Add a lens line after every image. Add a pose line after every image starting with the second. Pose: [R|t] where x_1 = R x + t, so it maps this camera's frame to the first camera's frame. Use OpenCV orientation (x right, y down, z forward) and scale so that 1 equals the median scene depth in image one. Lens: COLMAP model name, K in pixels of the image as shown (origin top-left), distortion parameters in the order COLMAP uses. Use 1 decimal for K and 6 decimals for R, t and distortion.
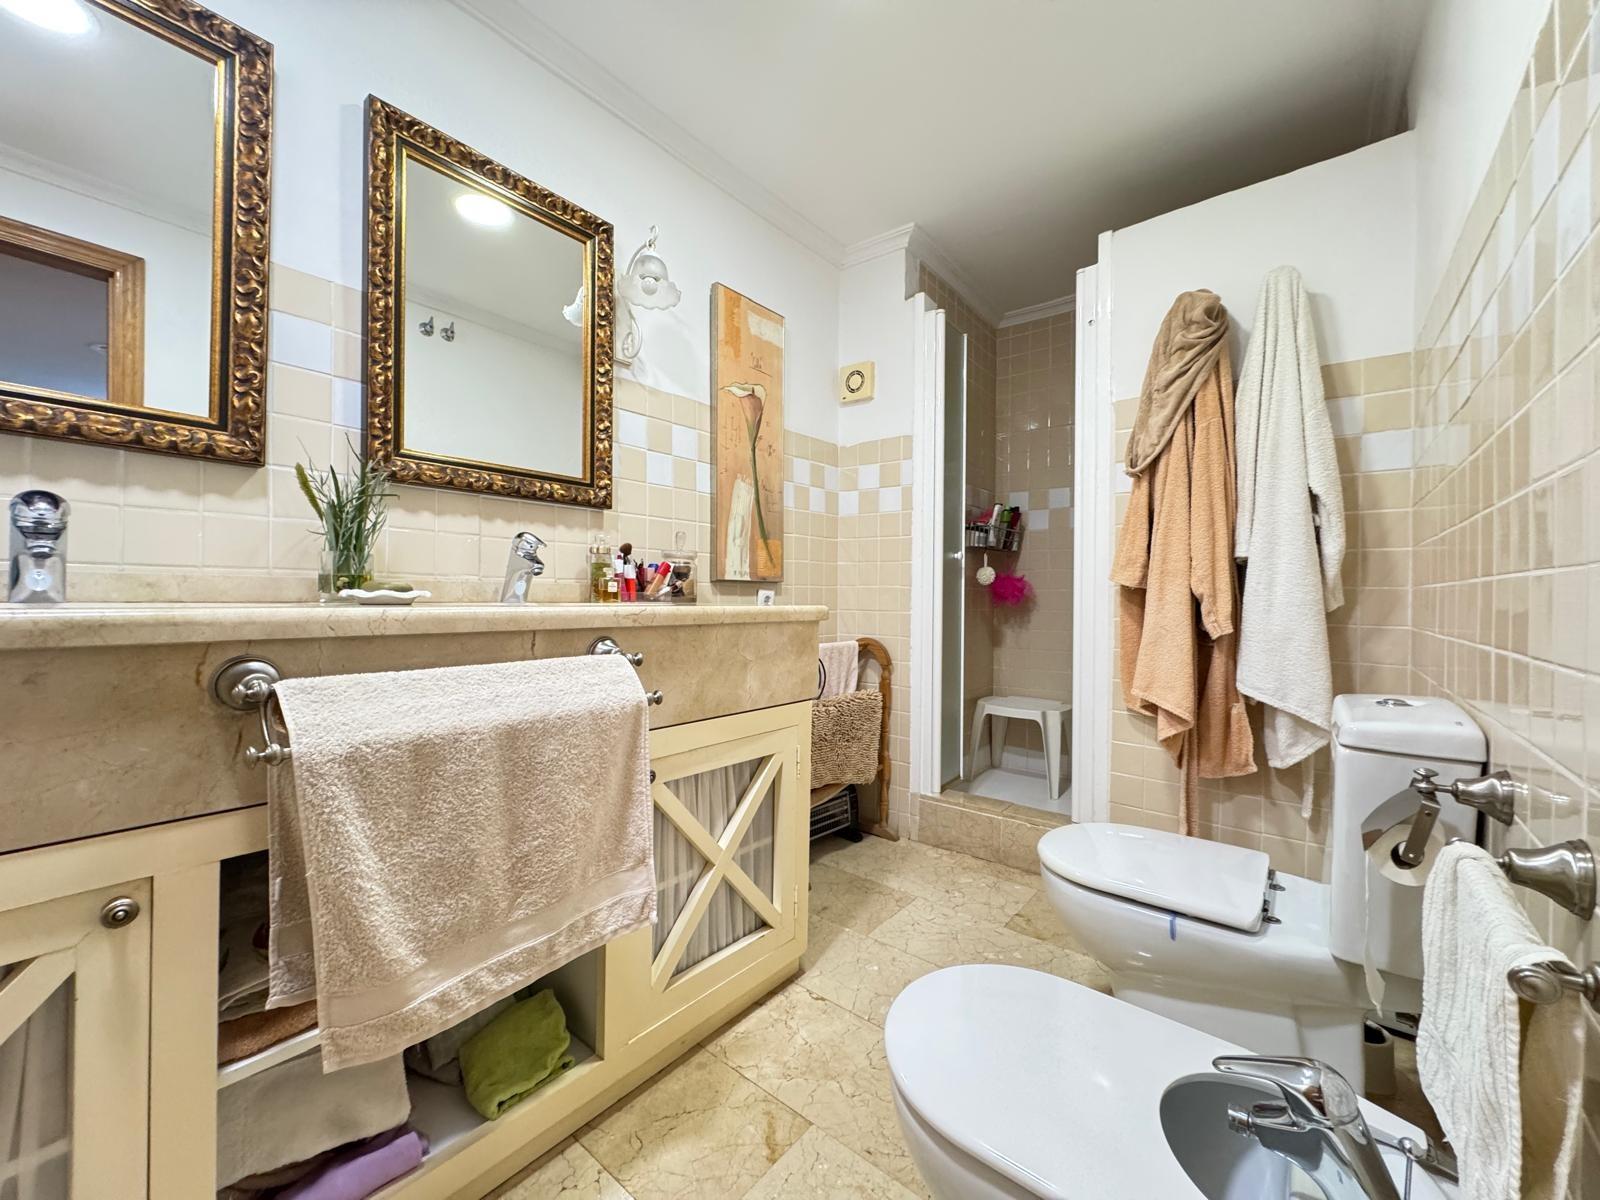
lens RADIAL K [[634.4, 0, 798.7], [0, 634.4, 597.5], [0, 0, 1]] dist [-0.003629, -0.000424]
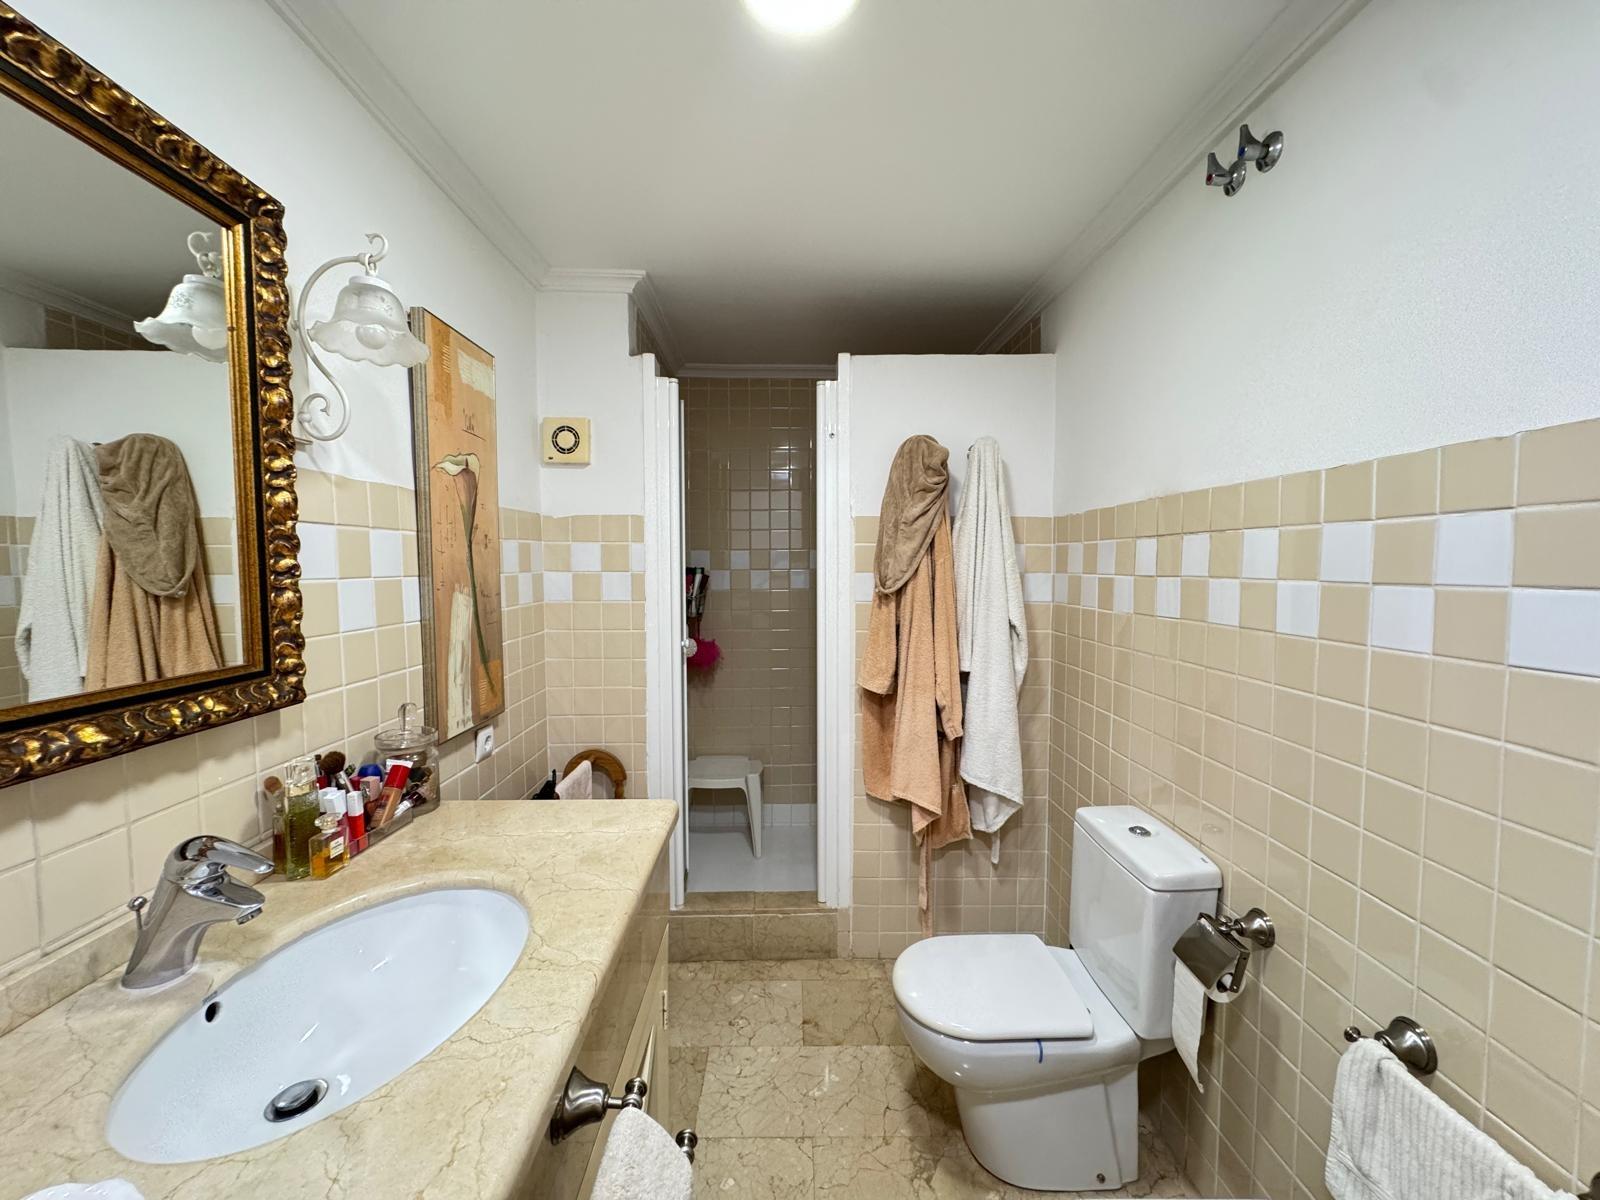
lens RADIAL K [[634.4, 0, 798.0], [0, 634.4, 597.4], [0, 0, 1]] dist [-0.003629, -0.000424]
pose [[0.764214, -0.042330, 0.643572, -0.284748], [0.009874, 0.998495, 0.053950, -0.236269], [-0.644887, -0.034875, 0.763482, 0.235280]]
